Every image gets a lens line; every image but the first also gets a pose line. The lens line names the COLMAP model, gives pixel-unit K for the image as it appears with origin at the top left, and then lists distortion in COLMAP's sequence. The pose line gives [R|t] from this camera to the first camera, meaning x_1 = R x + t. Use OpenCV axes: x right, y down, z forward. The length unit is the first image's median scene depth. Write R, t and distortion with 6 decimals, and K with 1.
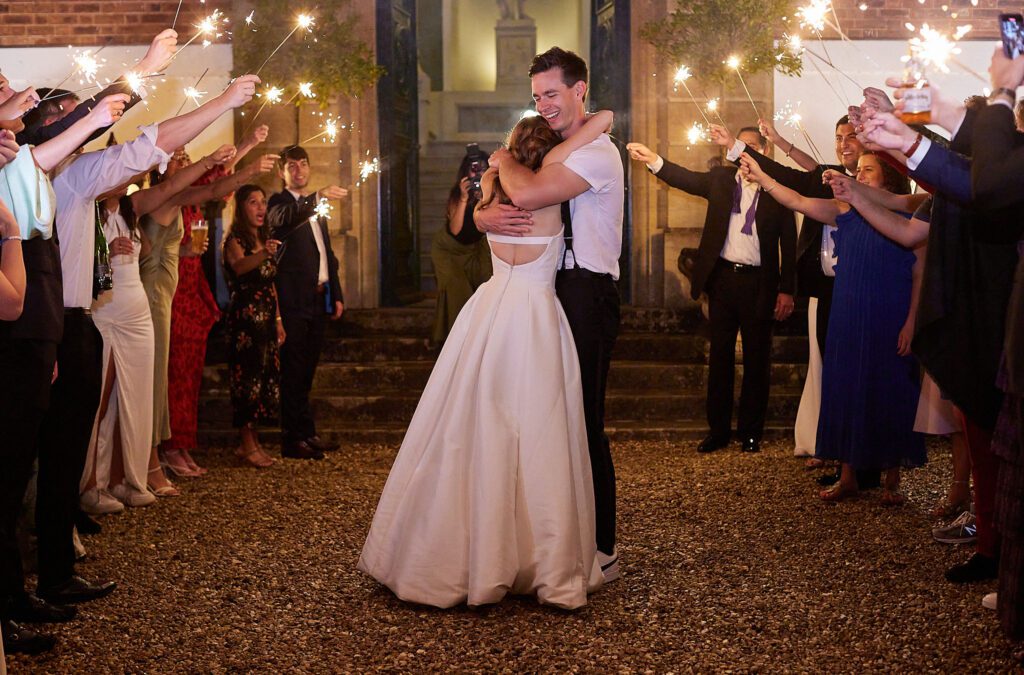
lens RADIAL K [[1598.0, 0, 513.8], [0, 1598.0, 337.6], [0, 0, 1]] dist [-0.104334, 0.000000]
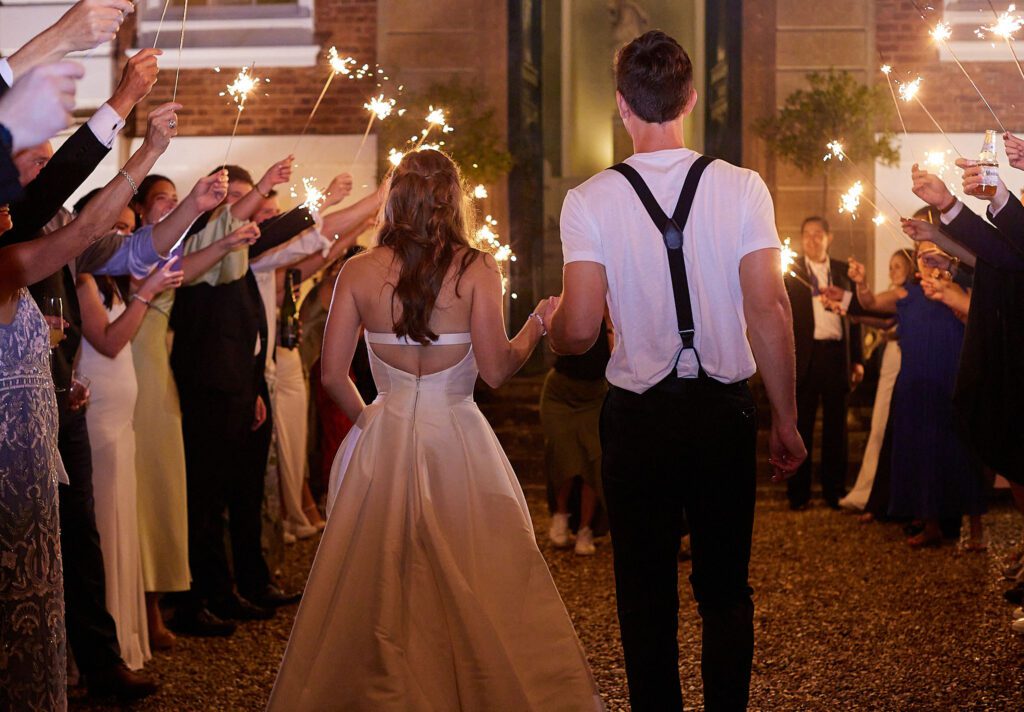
lens RADIAL K [[1560.2, 0, 510.2], [0, 1560.2, 356.8], [0, 0, 1]] dist [-0.090462, 0.000000]
pose [[0.997216, 0.011588, -0.073659, -0.011364], [-0.014384, 0.999192, -0.037542, 0.018207], [0.073165, 0.038497, 0.996577, -0.156144]]
